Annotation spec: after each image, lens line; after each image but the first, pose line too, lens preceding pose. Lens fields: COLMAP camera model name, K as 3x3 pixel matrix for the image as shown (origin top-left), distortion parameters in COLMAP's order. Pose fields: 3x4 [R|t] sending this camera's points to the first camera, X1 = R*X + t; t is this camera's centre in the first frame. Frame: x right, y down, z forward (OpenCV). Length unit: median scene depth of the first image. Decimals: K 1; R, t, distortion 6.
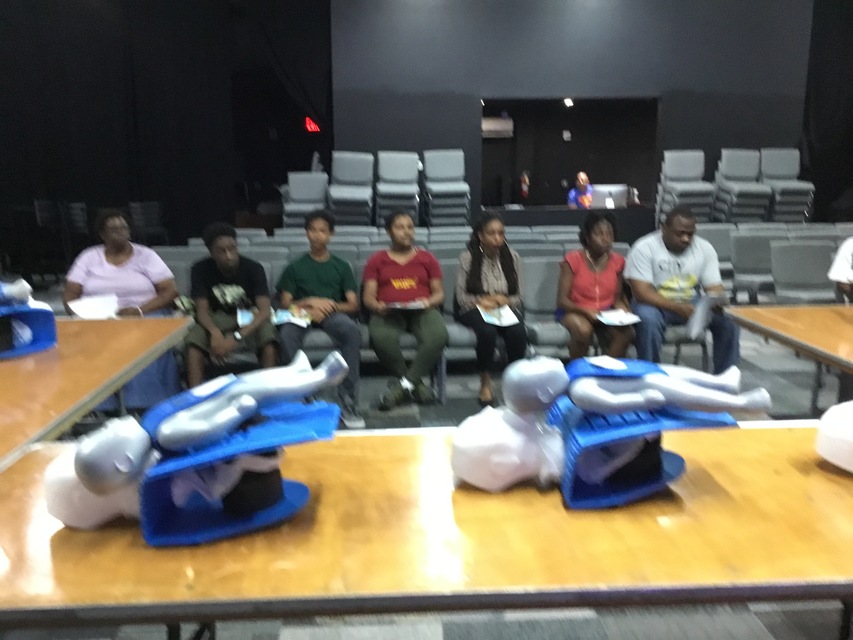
lens RADIAL K [[780.0, 0, 426.7], [0, 780.0, 337.3], [0, 0, 1]] dist [0.072484, -0.119972]
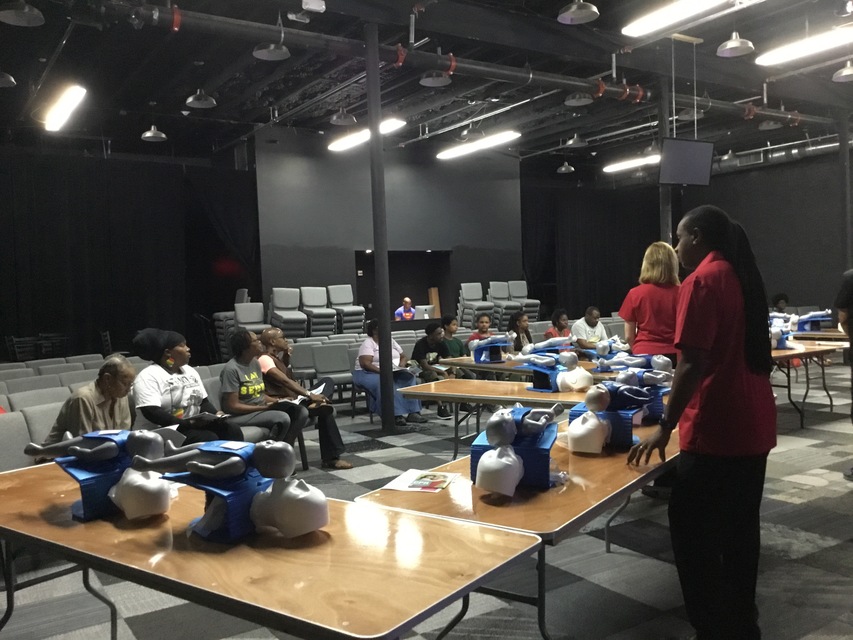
lens RADIAL K [[780.0, 0, 426.7], [0, 780.0, 337.3], [0, 0, 1]] dist [0.072484, -0.119972]
pose [[0.877568, -0.051902, 0.476635, -0.523343], [0.128250, 0.983309, -0.129055, 0.068213], [-0.461981, 0.174383, 0.869577, -0.330950]]
